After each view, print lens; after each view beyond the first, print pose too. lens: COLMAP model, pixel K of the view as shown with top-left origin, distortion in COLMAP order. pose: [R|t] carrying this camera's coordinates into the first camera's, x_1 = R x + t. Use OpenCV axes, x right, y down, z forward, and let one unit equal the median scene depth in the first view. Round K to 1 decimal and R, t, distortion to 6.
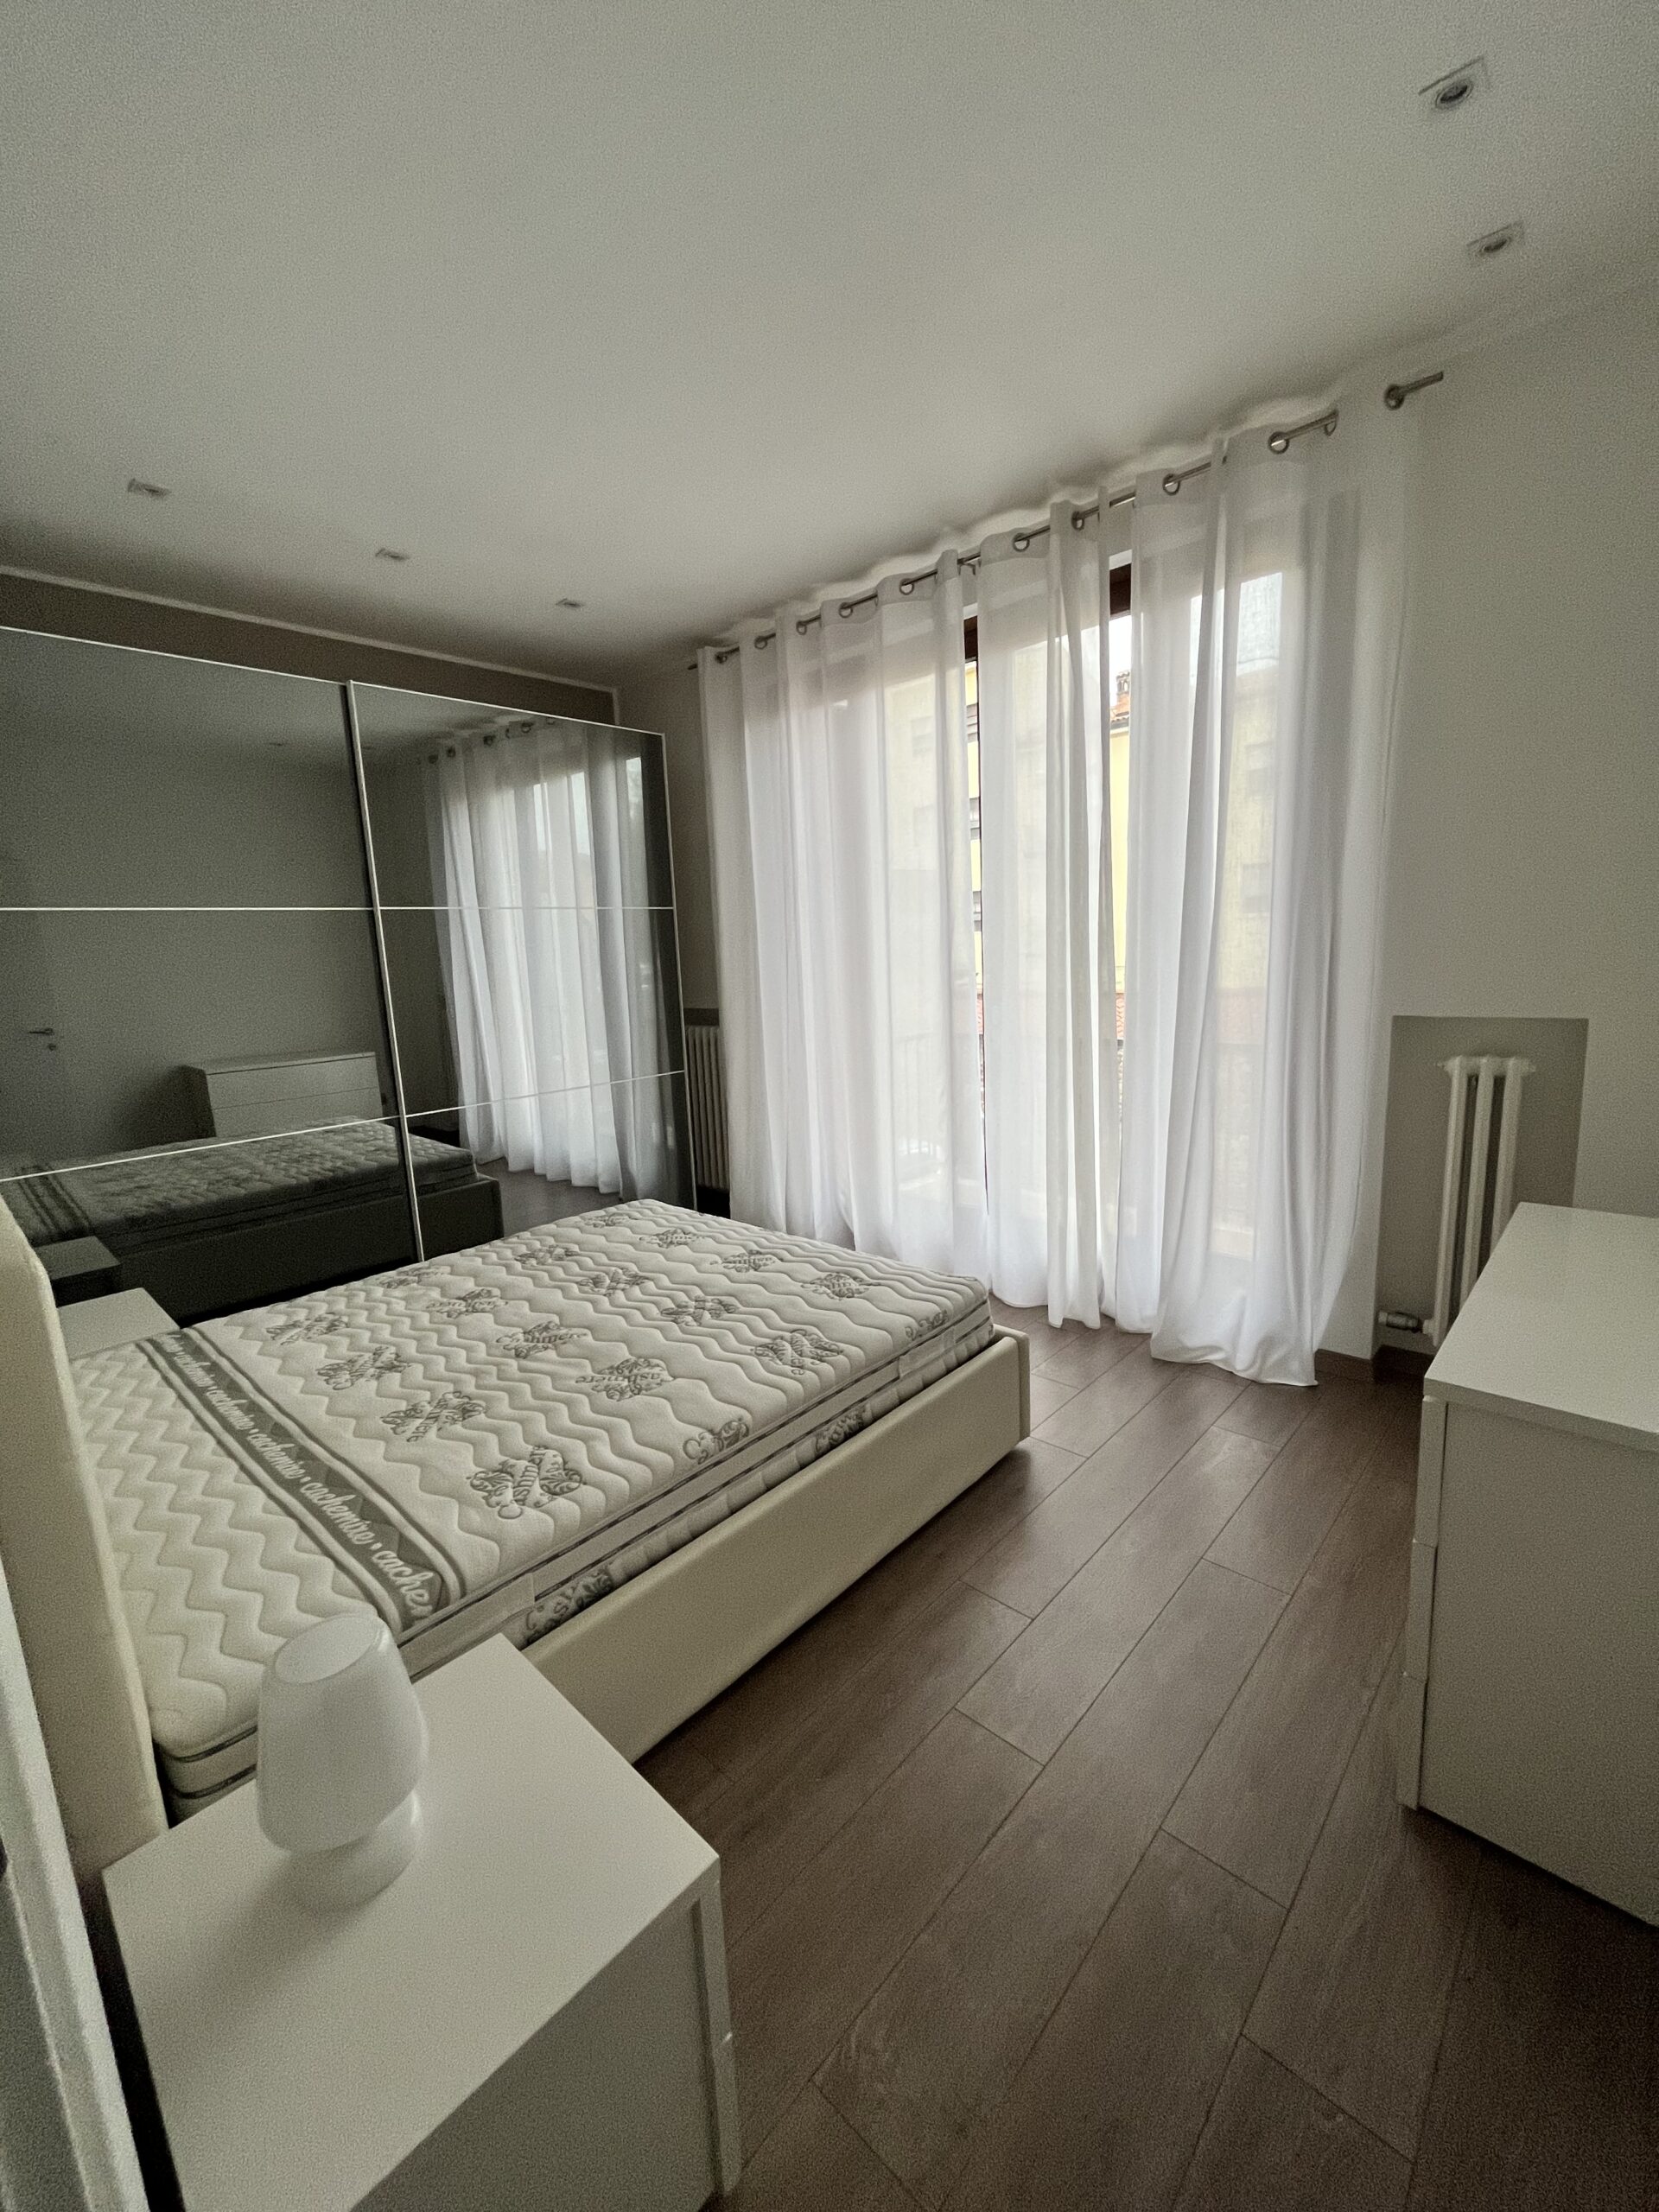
lens RADIAL K [[892.4, 0, 834.8], [0, 892.4, 1098.4], [0, 0, 1]] dist [0.000228, -0.000082]
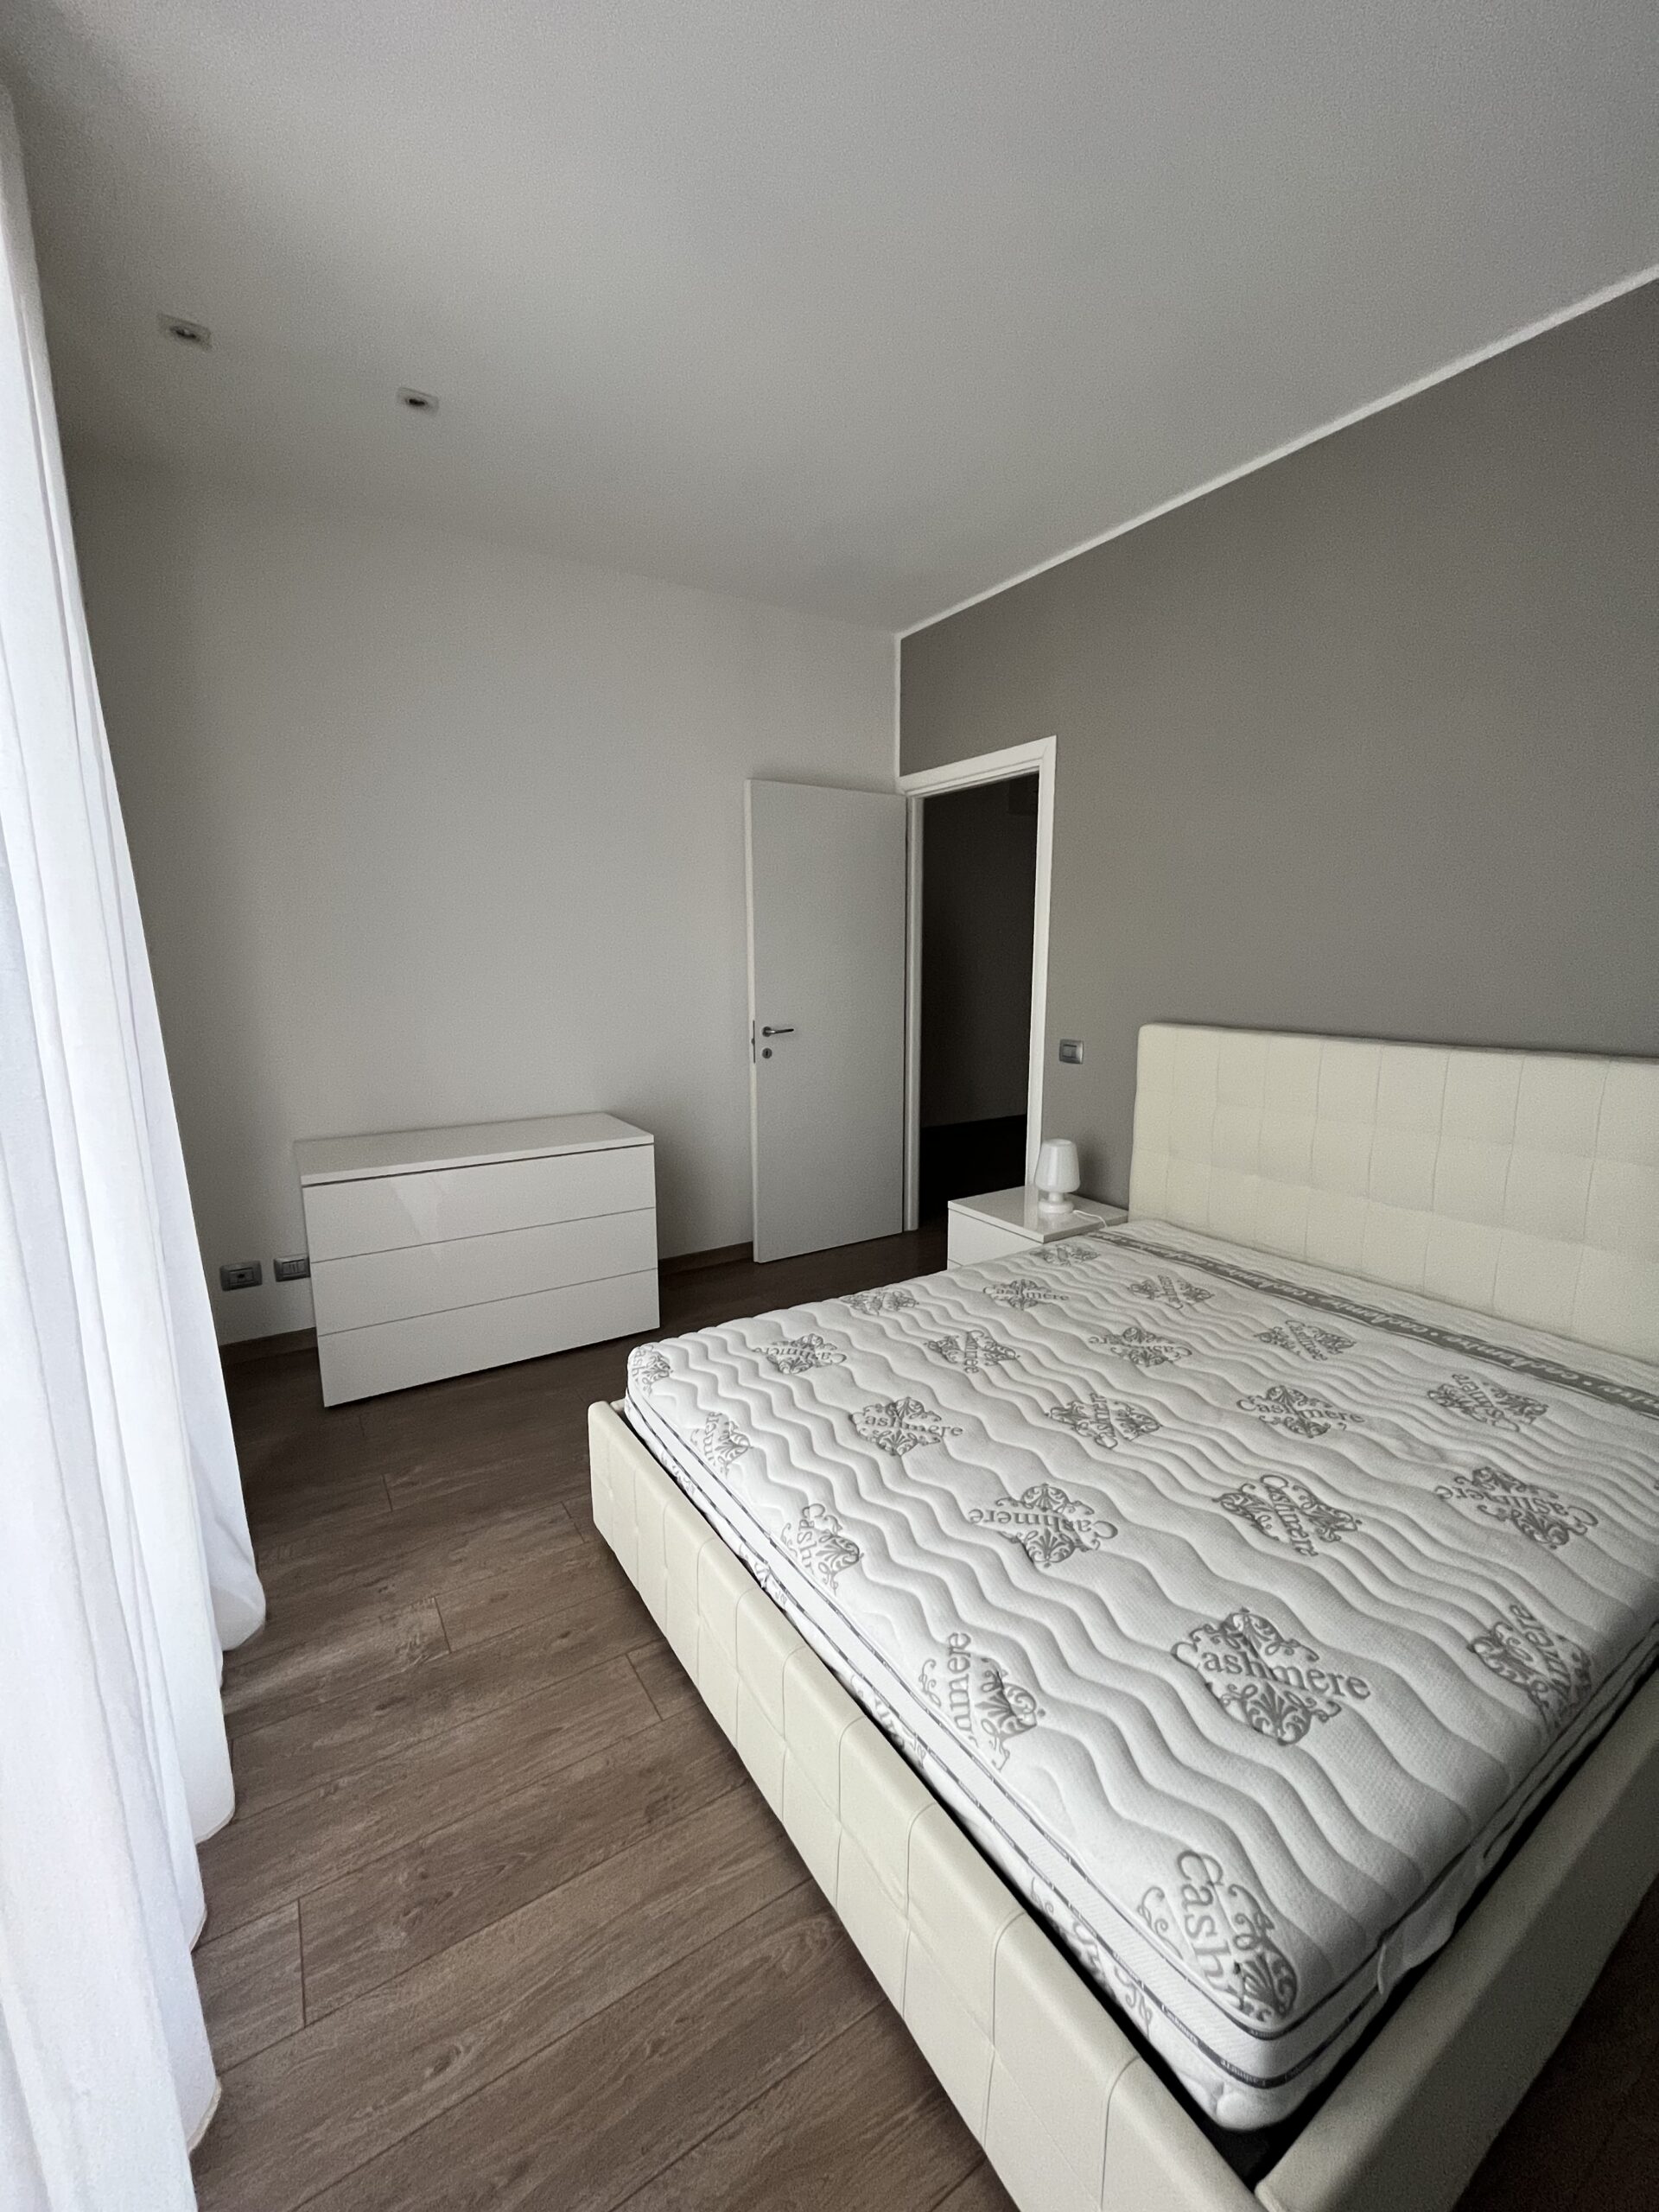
lens RADIAL K [[892.4, 0, 834.8], [0, 892.4, 1098.4], [0, 0, 1]] dist [0.000228, -0.000082]
pose [[-0.968655, 0.004567, 0.248367, -0.221465], [0.085749, 0.944520, 0.317064, -0.258172], [-0.233140, 0.328423, -0.915305, 1.603499]]
